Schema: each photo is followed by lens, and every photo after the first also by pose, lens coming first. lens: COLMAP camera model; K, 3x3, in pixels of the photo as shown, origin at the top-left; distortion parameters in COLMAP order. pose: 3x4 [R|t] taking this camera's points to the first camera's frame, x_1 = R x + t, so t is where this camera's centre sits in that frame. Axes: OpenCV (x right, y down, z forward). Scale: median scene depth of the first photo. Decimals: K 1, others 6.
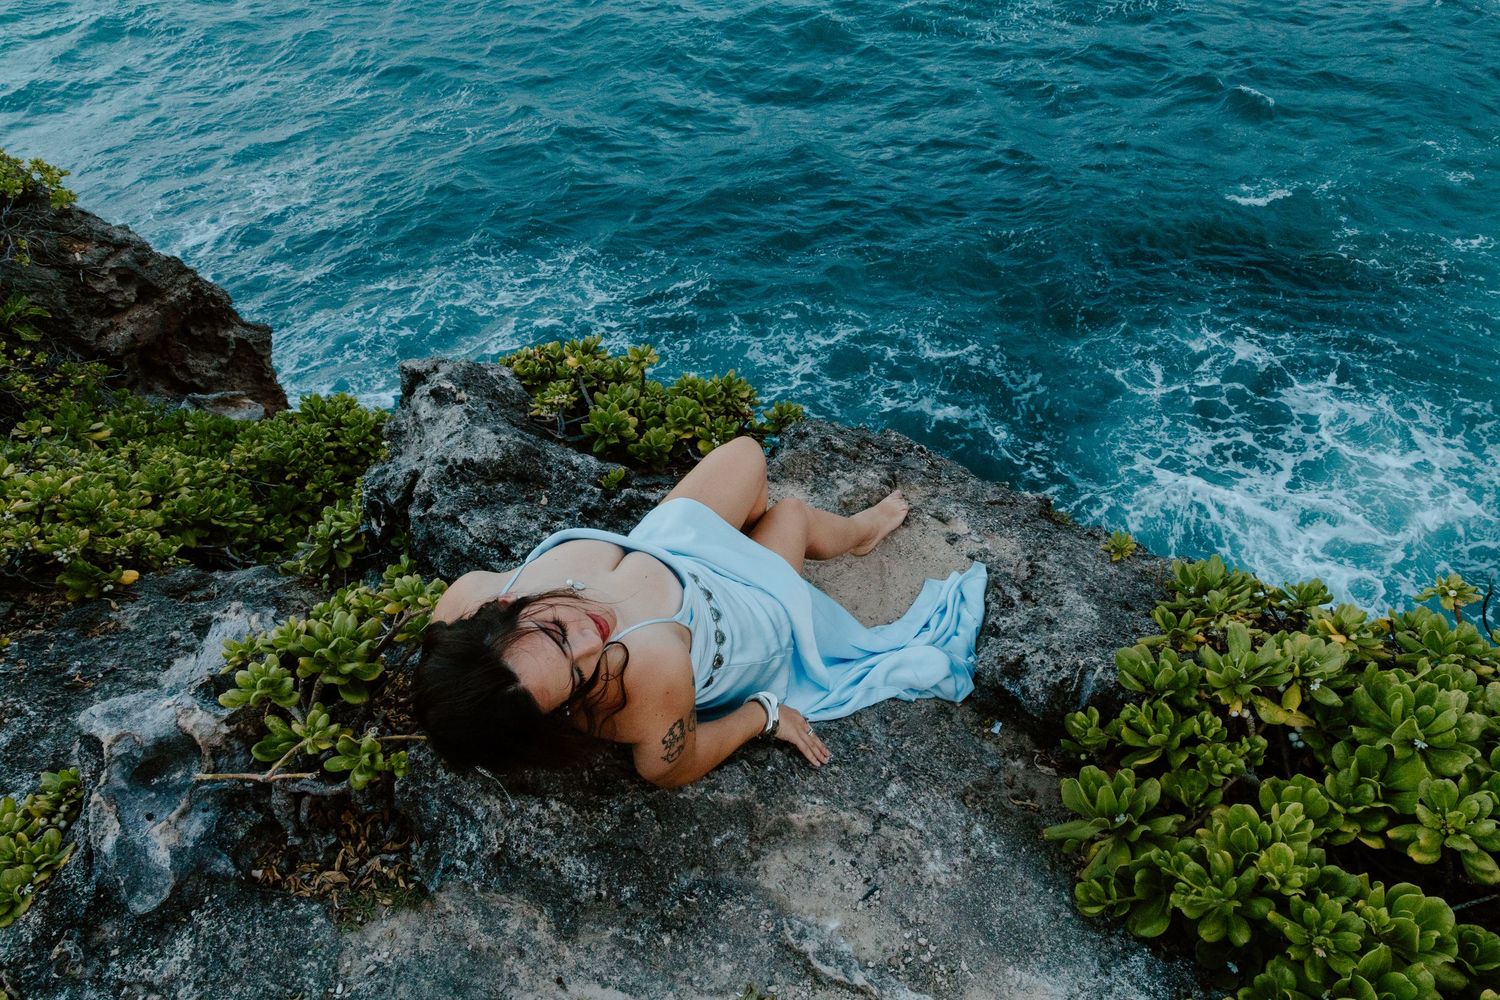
lens RADIAL K [[1082.8, 0, 750.0], [0, 1082.8, 500.0], [0, 0, 1]] dist [-0.005971, 0.010643]
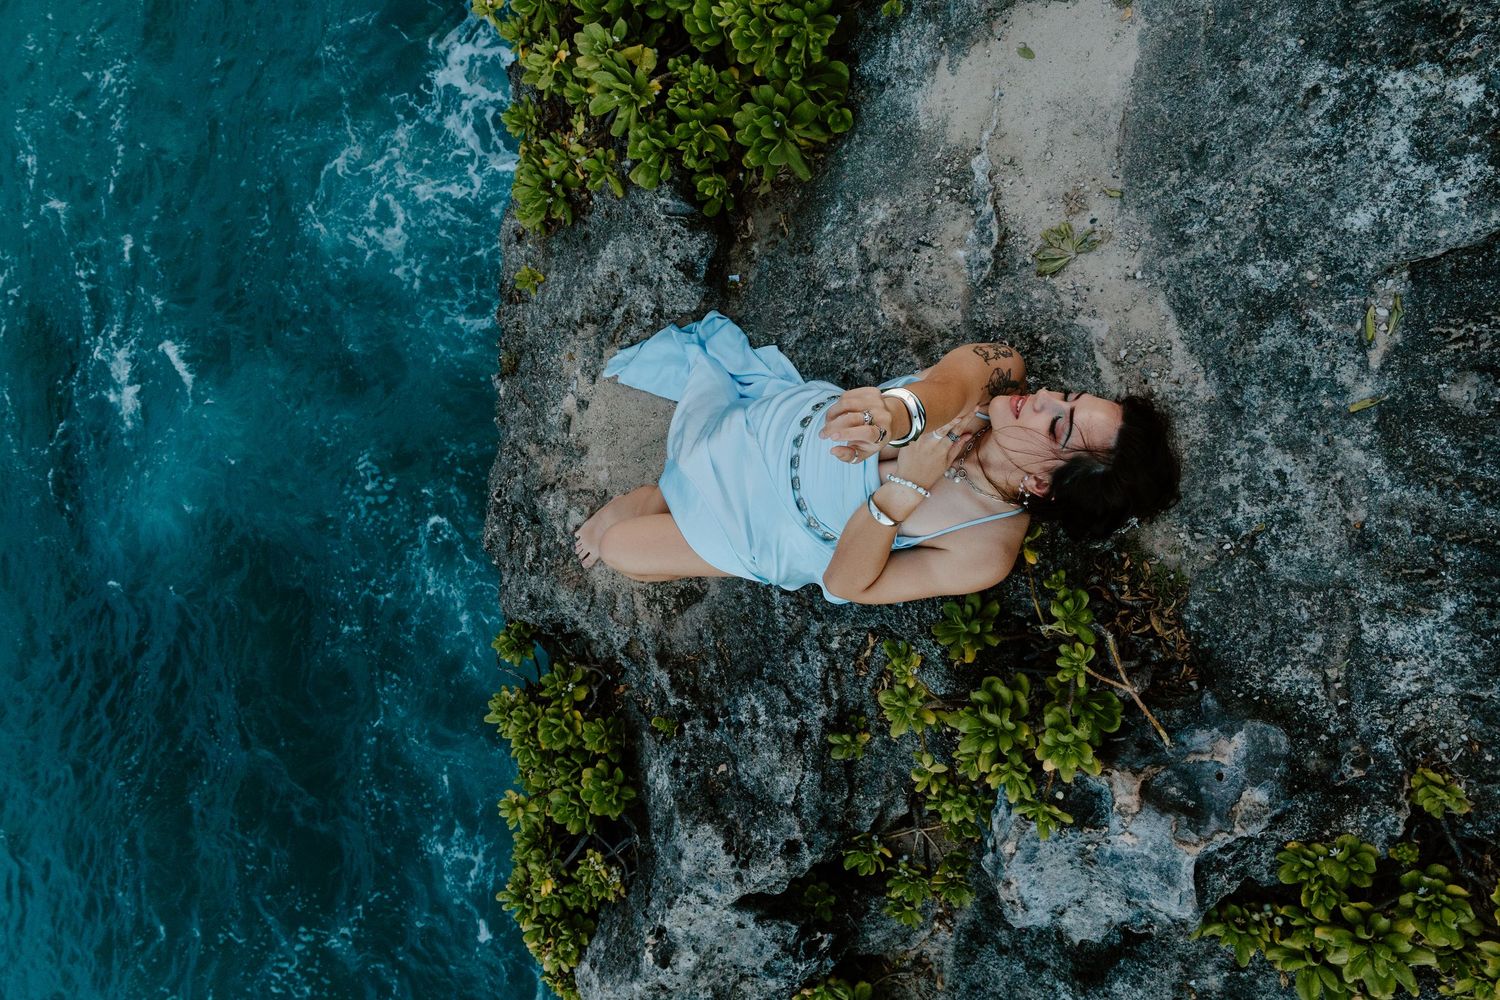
lens RADIAL K [[1115.4, 0, 750.0], [0, 1115.4, 500.0], [0, 0, 1]] dist [0.001676, -0.005434]
pose [[-0.464279, -0.835023, 0.295266, -0.422549], [0.852209, -0.330380, 0.405696, -0.430863], [-0.241216, 0.439984, 0.865002, 0.052222]]
